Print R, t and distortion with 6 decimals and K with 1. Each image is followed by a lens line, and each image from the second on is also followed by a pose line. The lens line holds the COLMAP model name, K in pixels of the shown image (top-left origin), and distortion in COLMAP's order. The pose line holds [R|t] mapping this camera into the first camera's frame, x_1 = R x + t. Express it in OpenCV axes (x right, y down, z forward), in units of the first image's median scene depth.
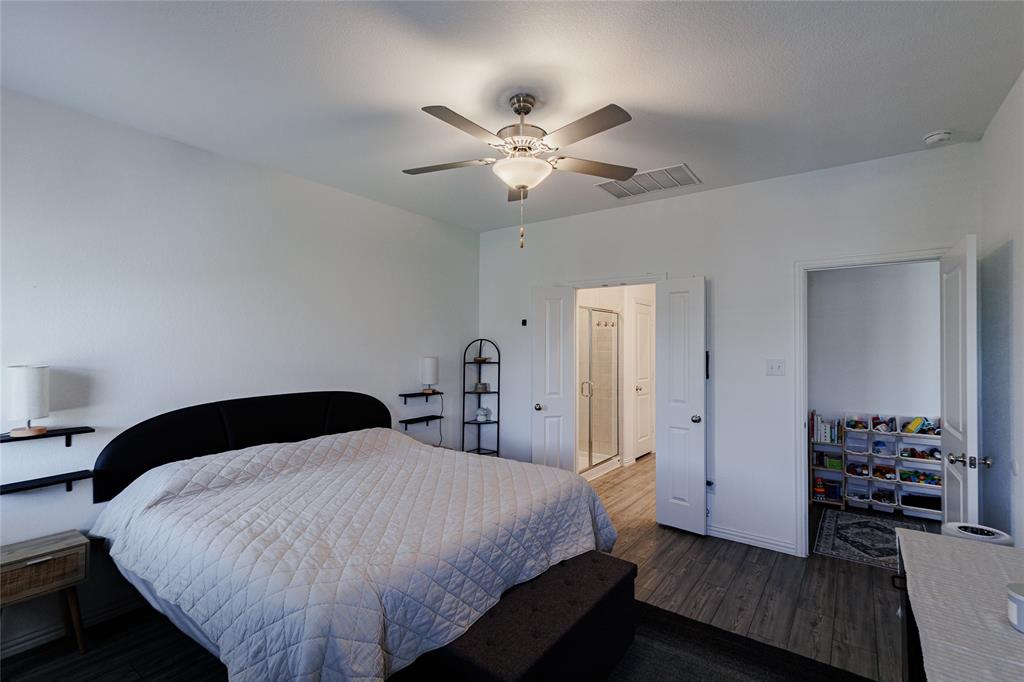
lens RADIAL K [[465.2, 0, 518.0], [0, 465.2, 336.2], [0, 0, 1]] dist [0.007057, -0.000702]
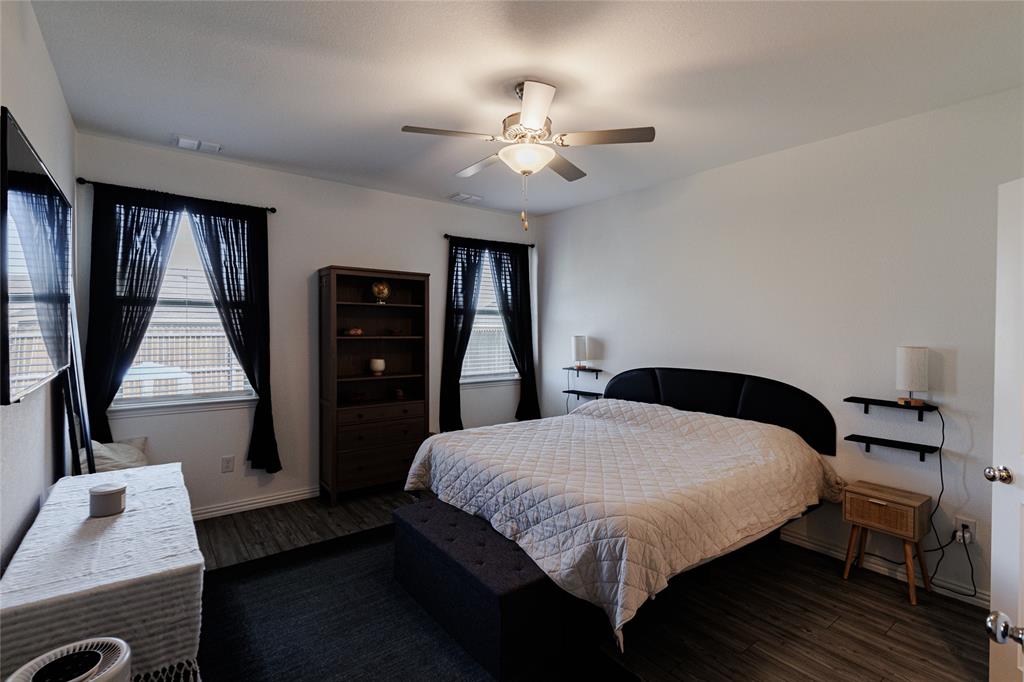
lens RADIAL K [[465.2, 0, 520.4], [0, 465.2, 342.0], [0, 0, 1]] dist [0.007057, -0.000702]
pose [[-0.264649, 0.036133, -0.963668, 0.550079], [0.016101, 0.999324, 0.033049, 0.008294], [0.964210, -0.006770, -0.265052, 0.677228]]
